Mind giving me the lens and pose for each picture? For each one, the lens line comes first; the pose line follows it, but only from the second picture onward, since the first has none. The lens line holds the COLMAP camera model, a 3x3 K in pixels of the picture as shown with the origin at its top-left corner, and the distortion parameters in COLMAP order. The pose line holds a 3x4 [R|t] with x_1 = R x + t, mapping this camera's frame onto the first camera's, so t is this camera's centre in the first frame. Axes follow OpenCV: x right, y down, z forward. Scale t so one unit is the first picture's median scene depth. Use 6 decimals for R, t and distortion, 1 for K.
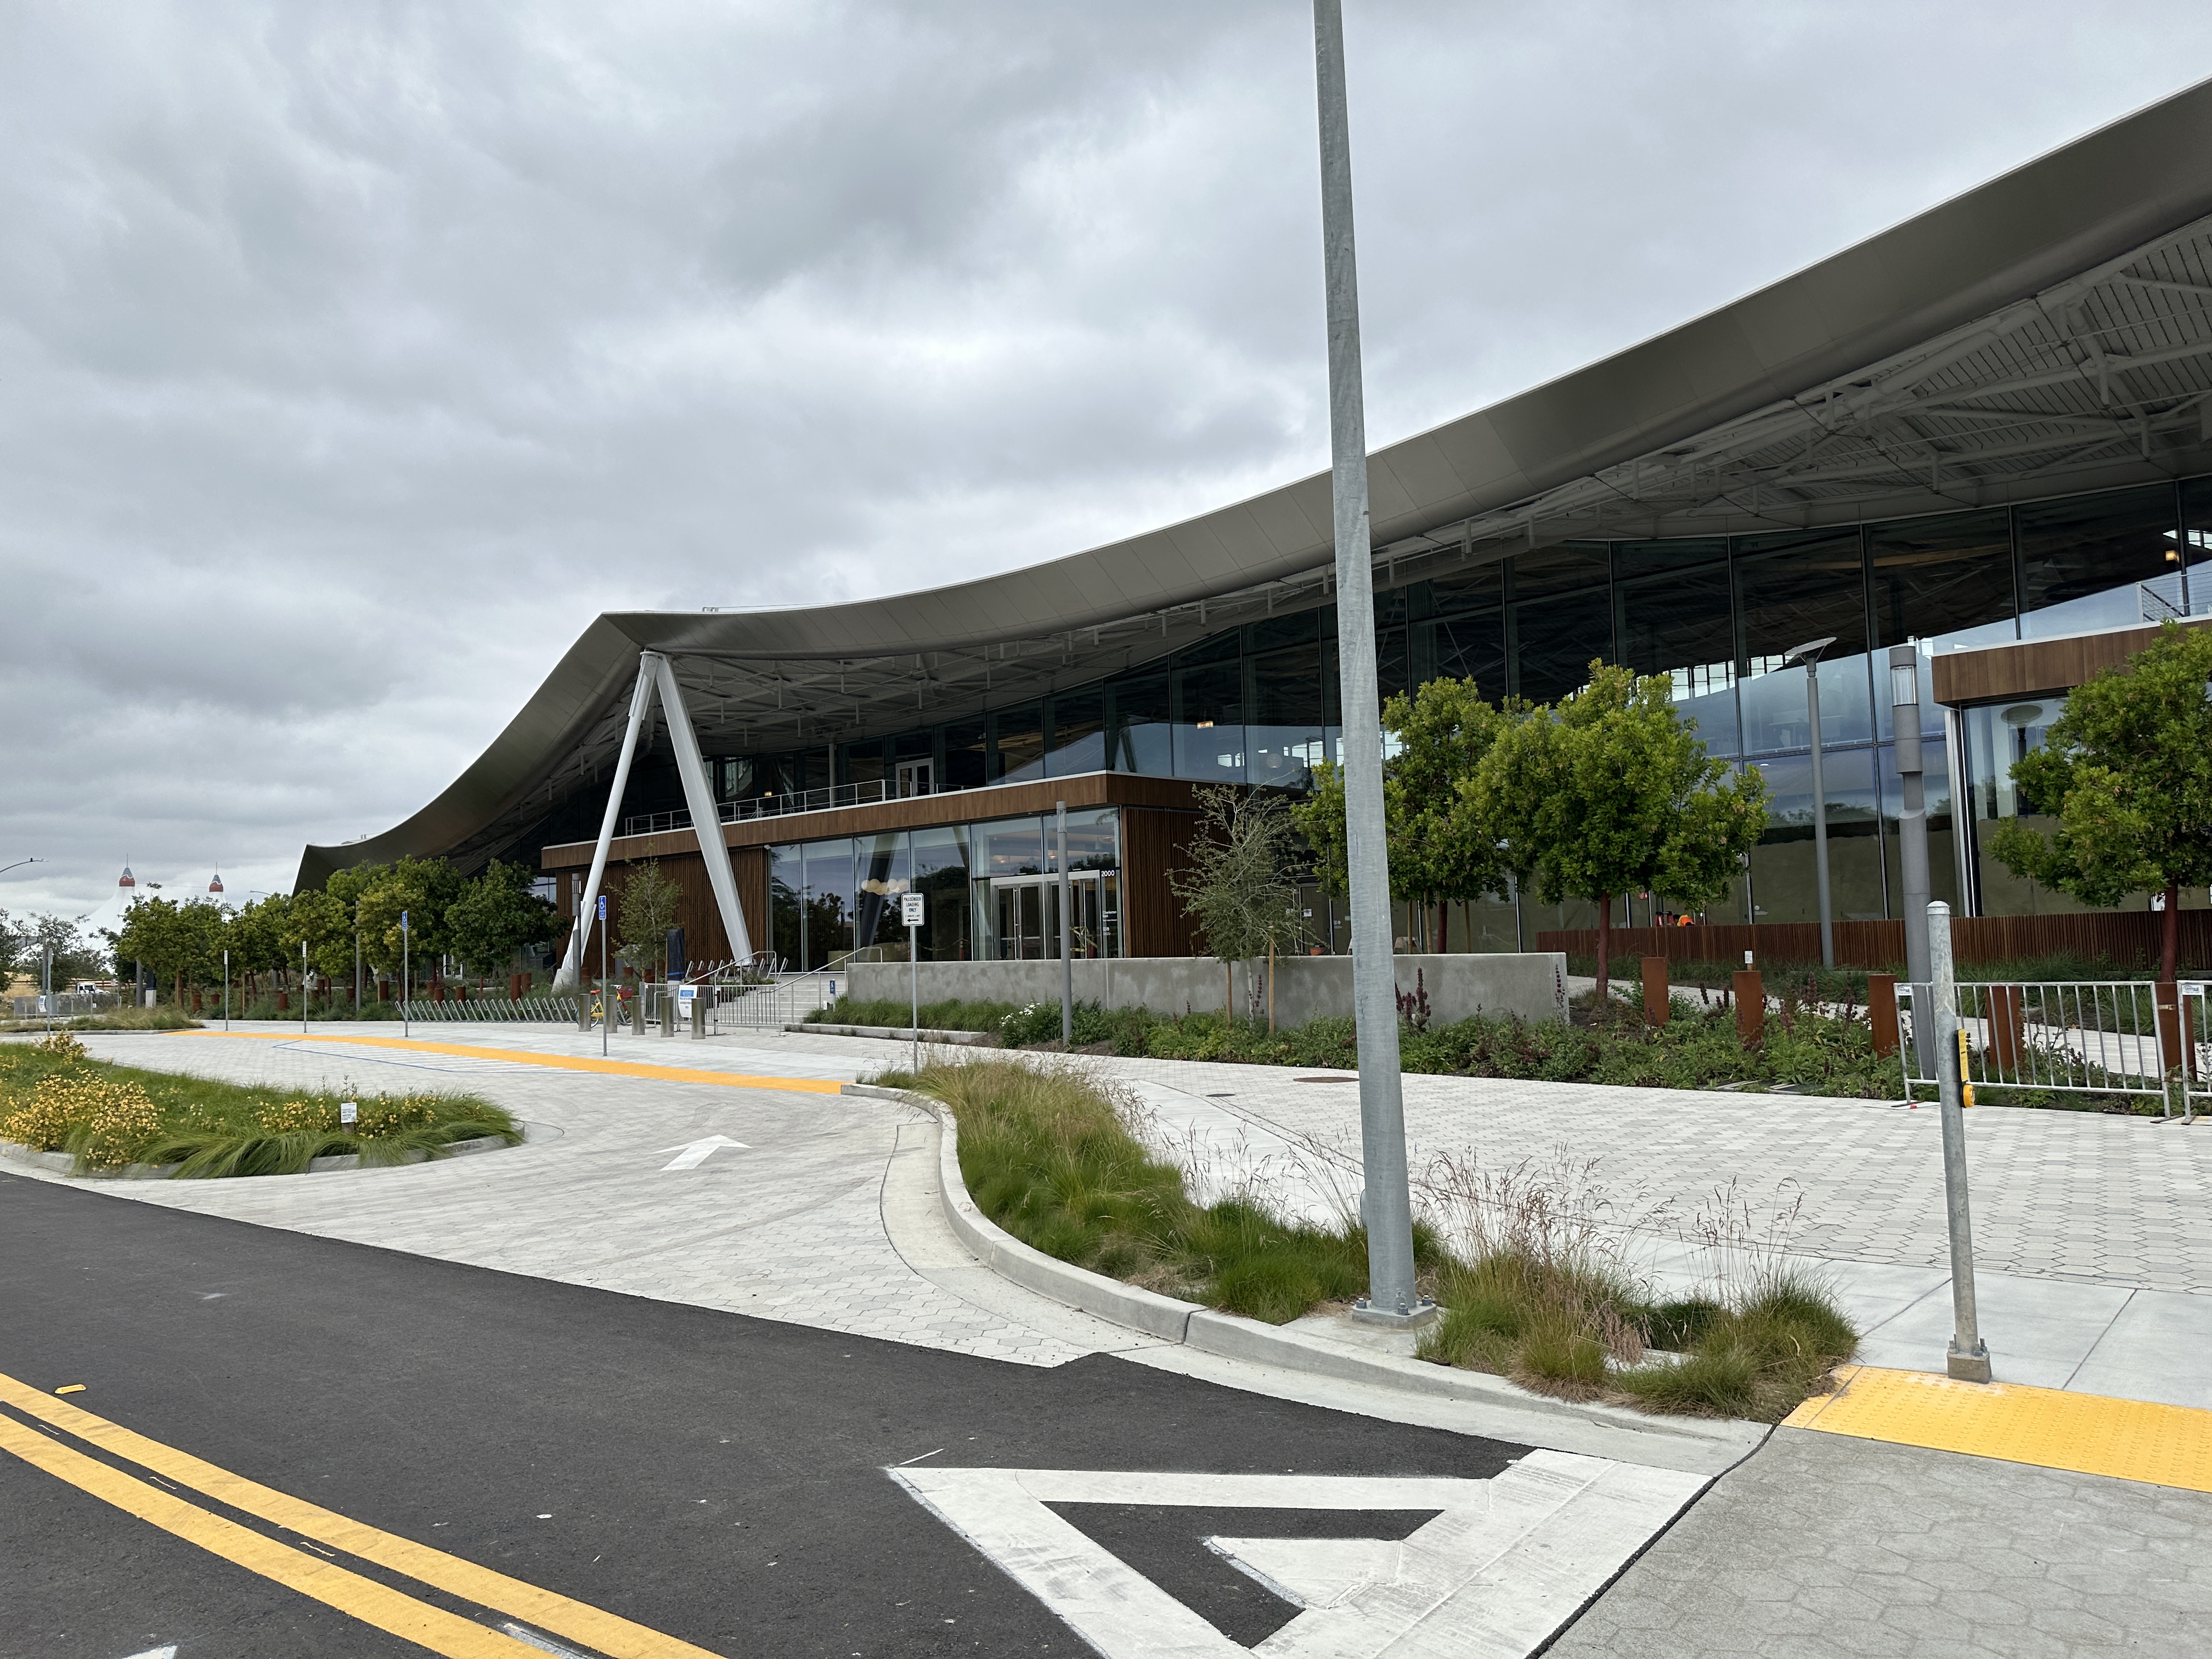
lens RADIAL K [[1538.4, 0, 1105.4], [0, 1538.4, 830.2], [0, 0, 1]] dist [0.007819, -0.020249]
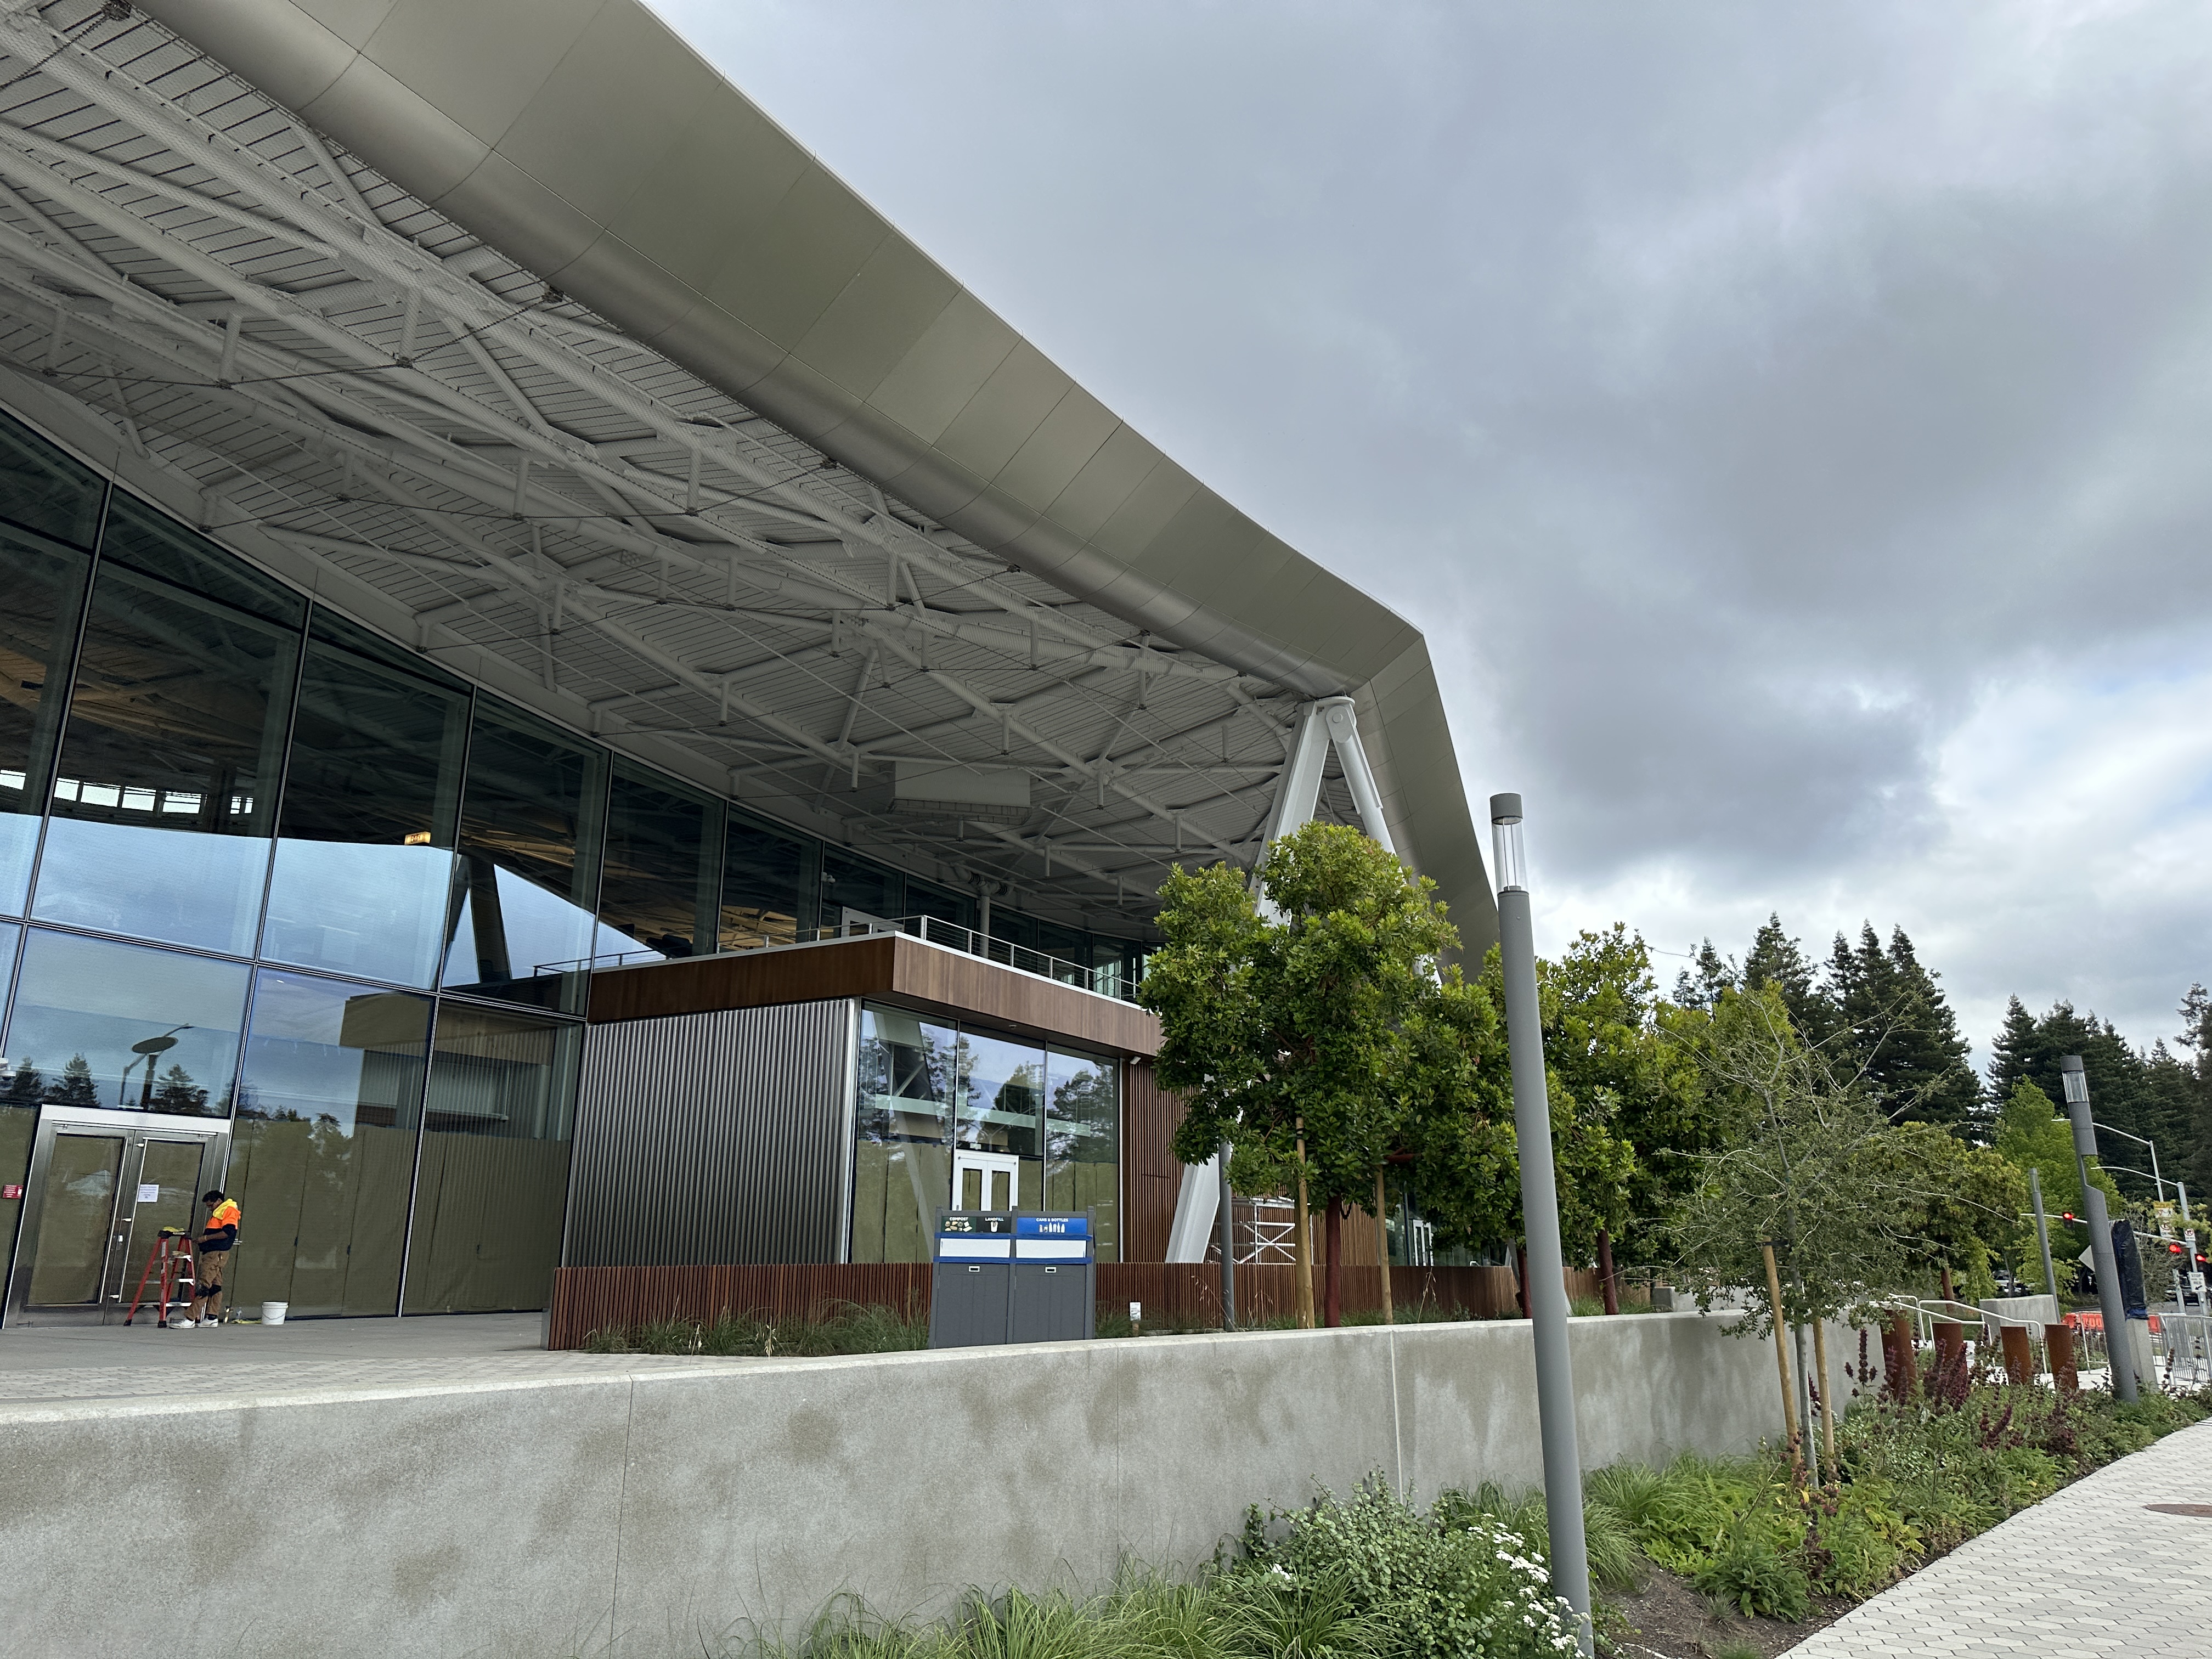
lens RADIAL K [[1538.4, 0, 1111.6], [0, 1538.4, 819.9], [0, 0, 1]] dist [0.007819, -0.020249]
pose [[-0.203384, 0.297026, 0.932958, -0.270171], [-0.066706, 0.946456, -0.315865, 0.083086], [-0.976824, -0.126476, -0.172681, 1.048251]]
